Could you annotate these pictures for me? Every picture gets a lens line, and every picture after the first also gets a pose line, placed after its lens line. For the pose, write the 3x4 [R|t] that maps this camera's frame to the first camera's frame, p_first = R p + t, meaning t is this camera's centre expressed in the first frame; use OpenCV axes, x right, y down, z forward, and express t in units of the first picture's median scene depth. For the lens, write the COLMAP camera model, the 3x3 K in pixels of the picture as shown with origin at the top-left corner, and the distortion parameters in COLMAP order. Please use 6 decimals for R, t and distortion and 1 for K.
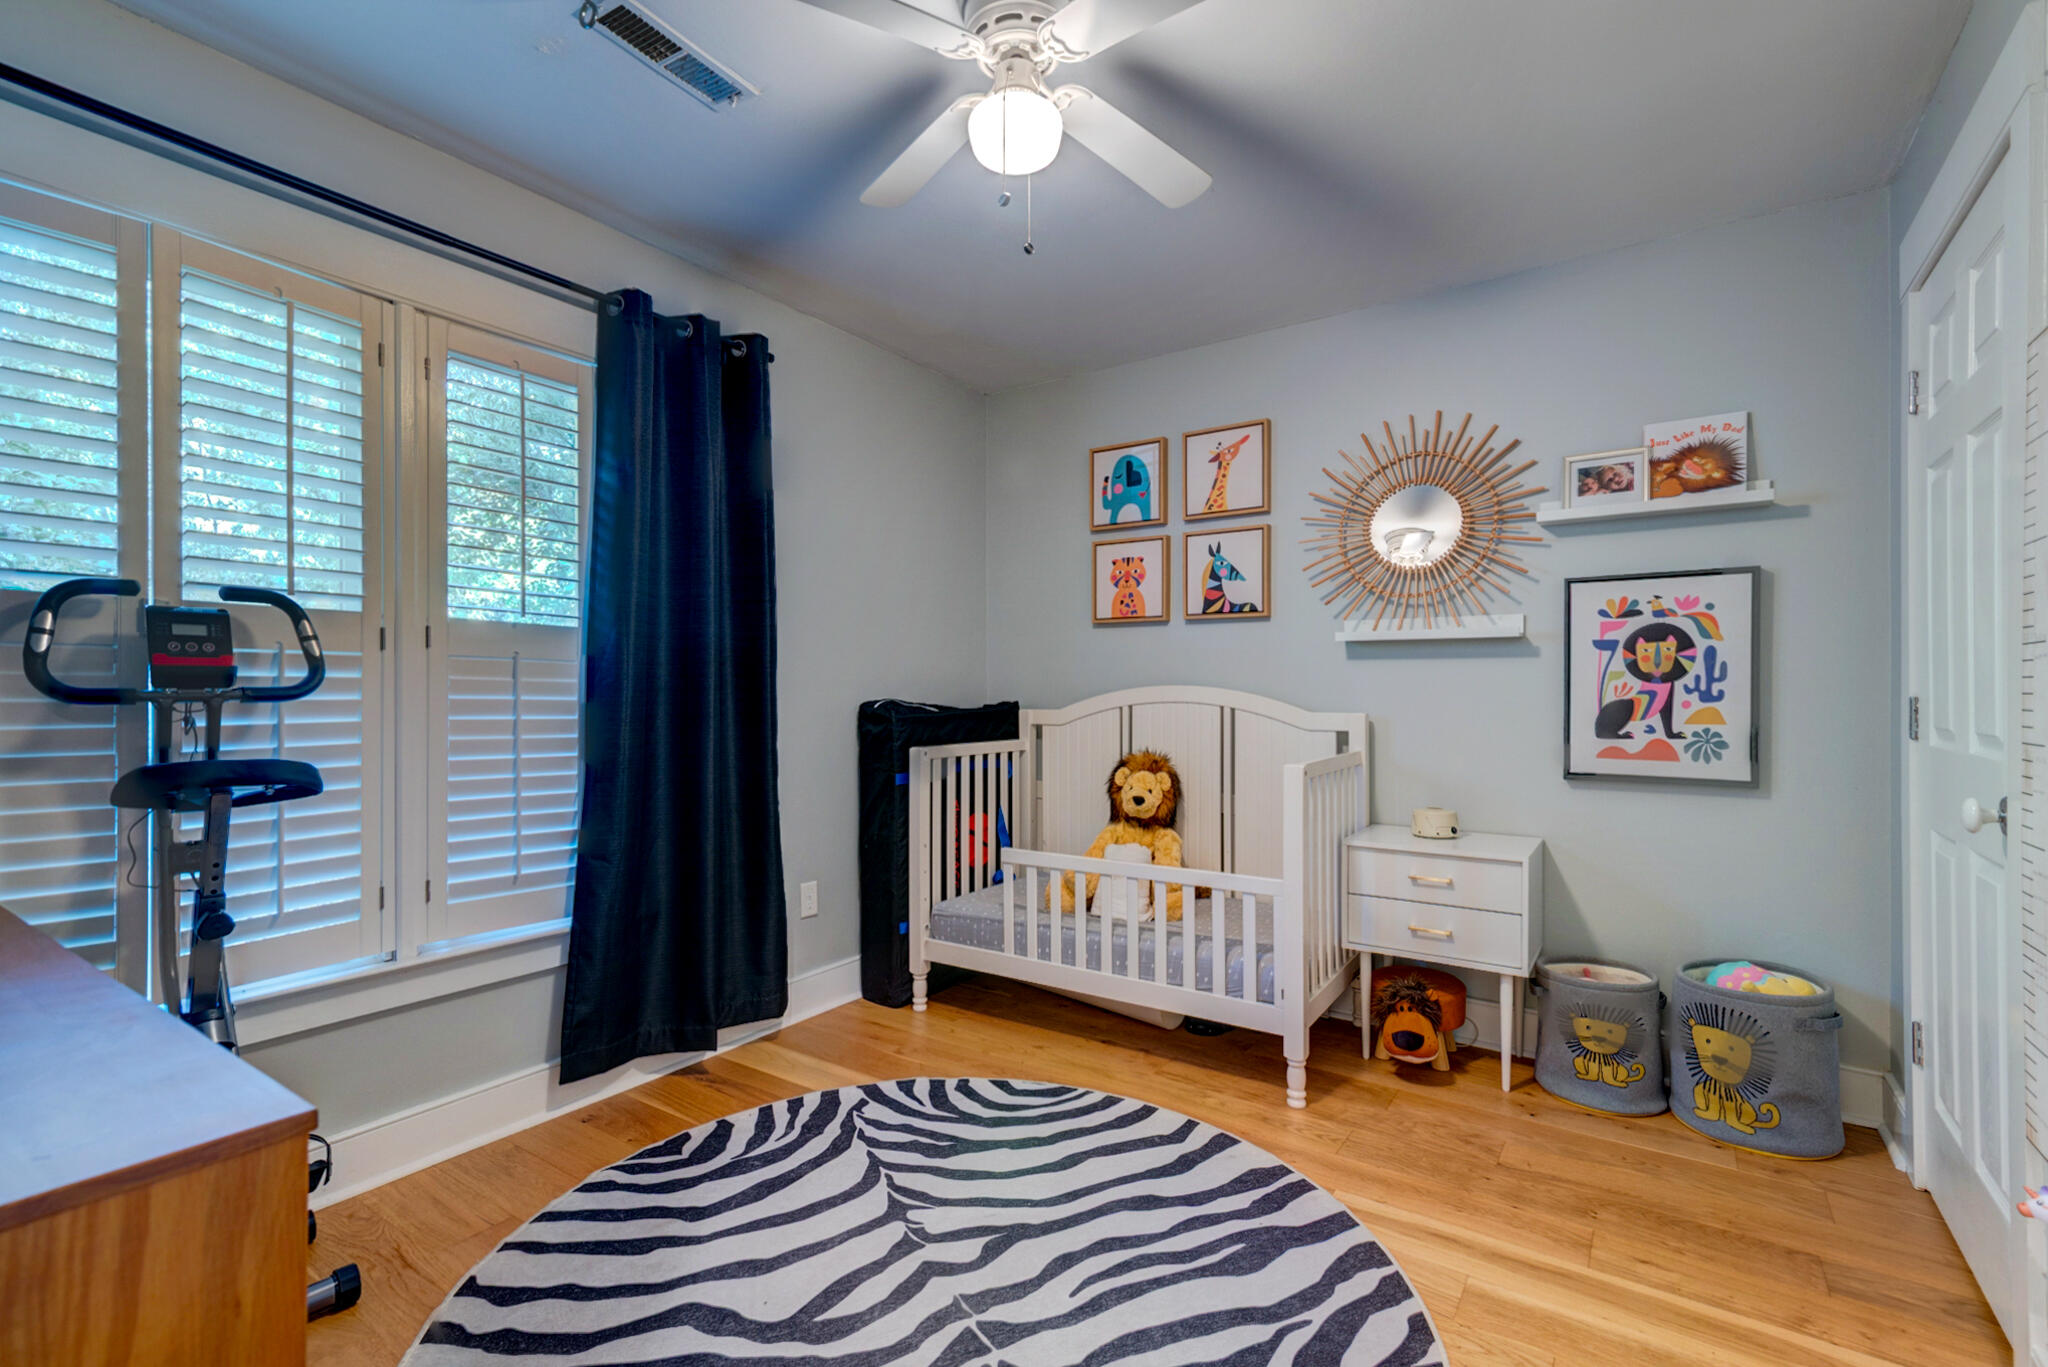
lens RADIAL K [[916.4, 0, 1027.3], [0, 916.4, 689.9], [0, 0, 1]] dist [0.018960, -0.002765]
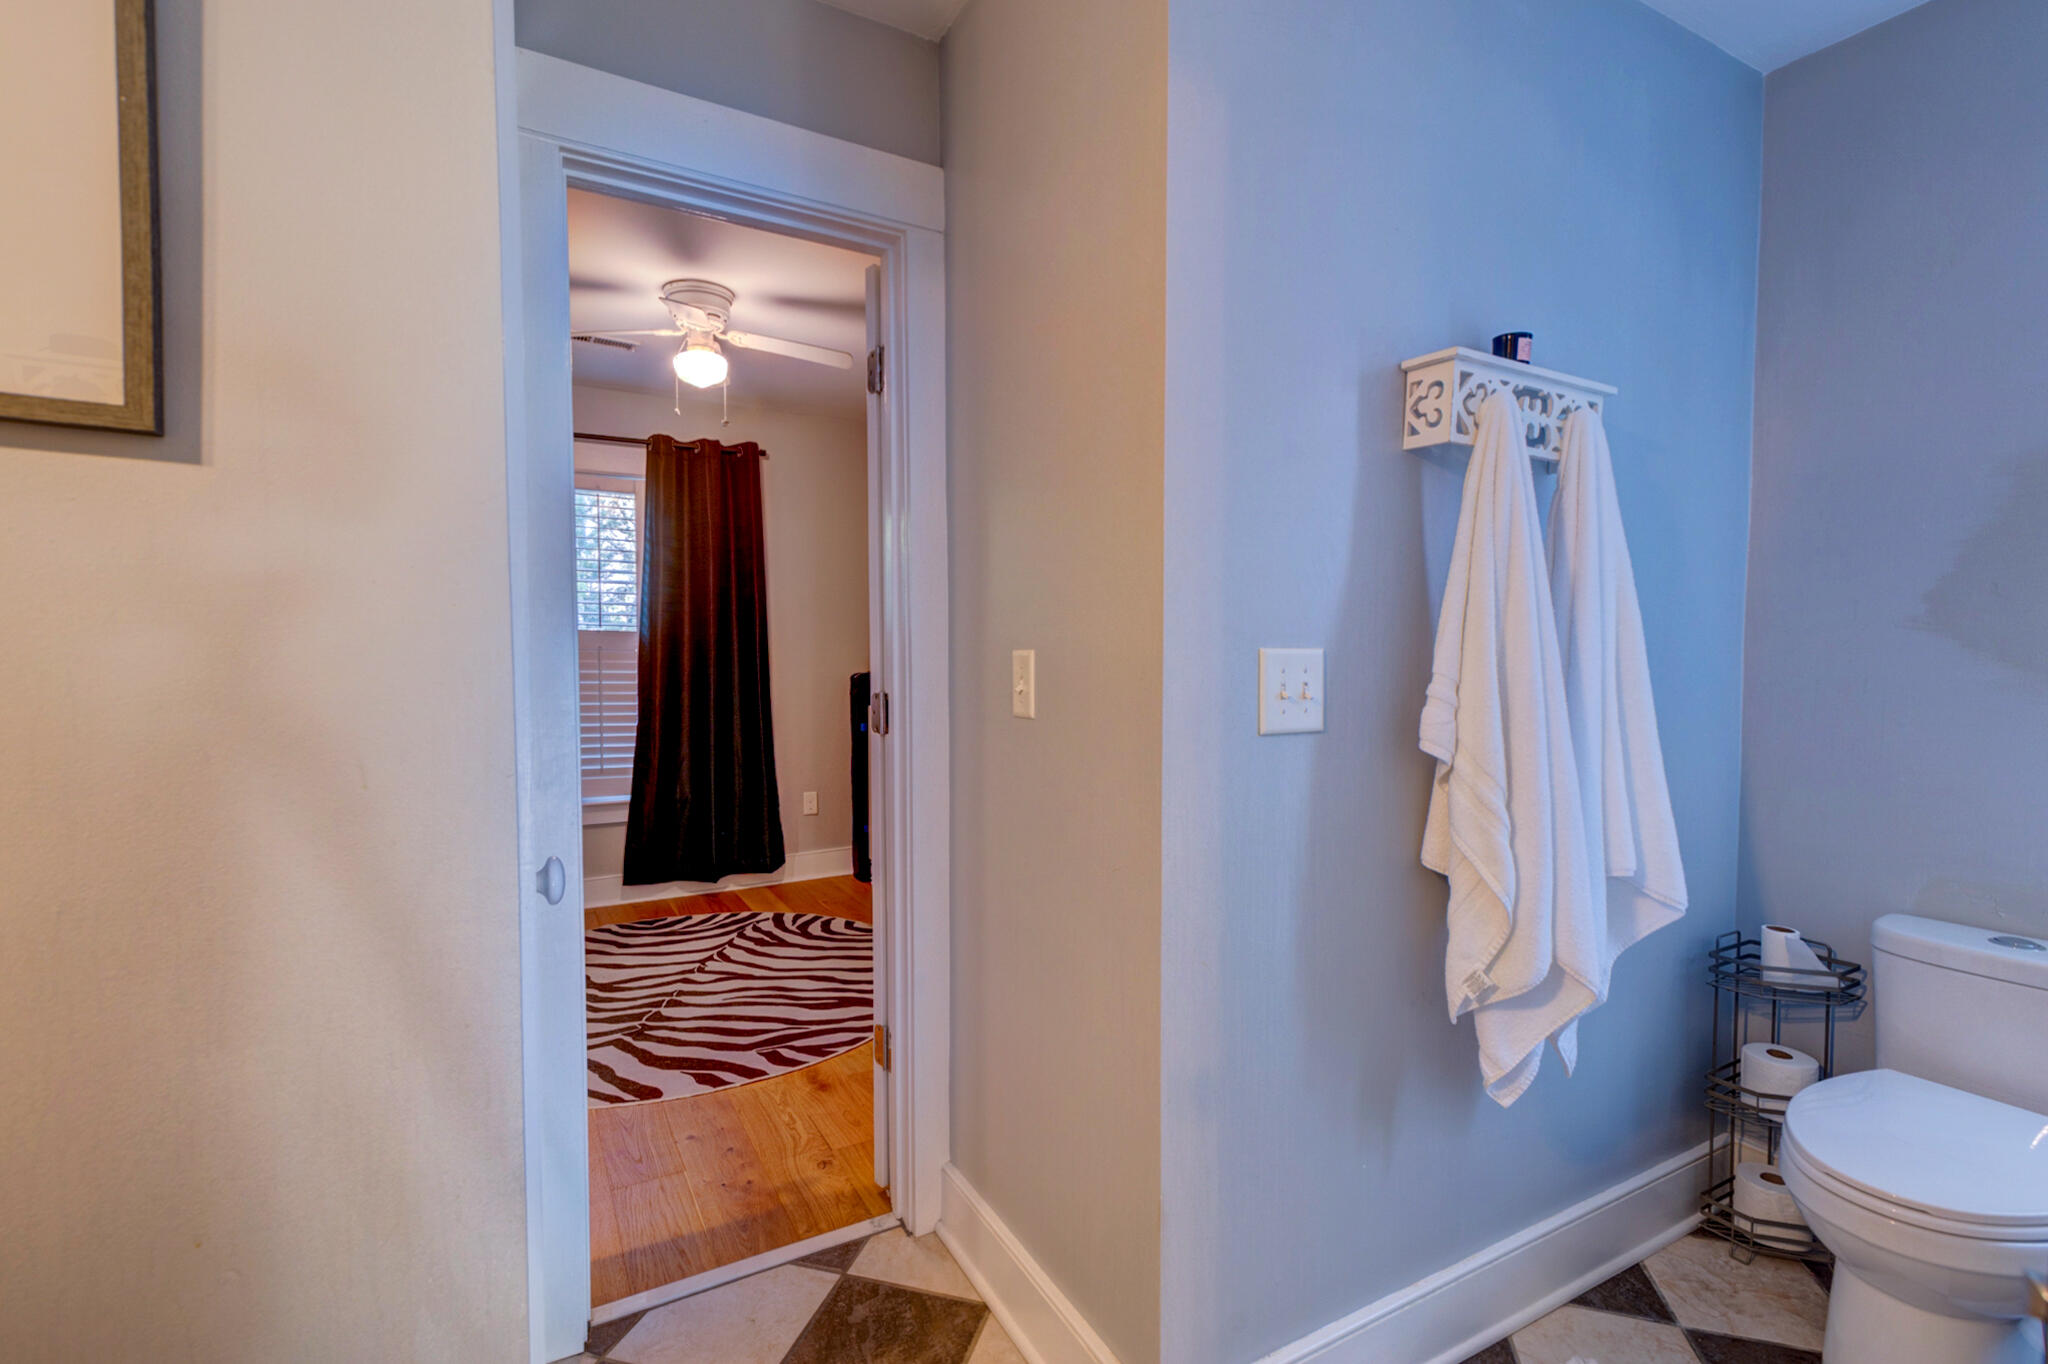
lens RADIAL K [[916.4, 0, 1020.6], [0, 916.4, 677.6], [0, 0, 1]] dist [0.018960, -0.002765]
pose [[0.895162, 0.005627, -0.445706, 1.011860], [0.005950, 0.999680, 0.024572, -0.019561], [0.445702, -0.024648, 0.894842, -0.262338]]
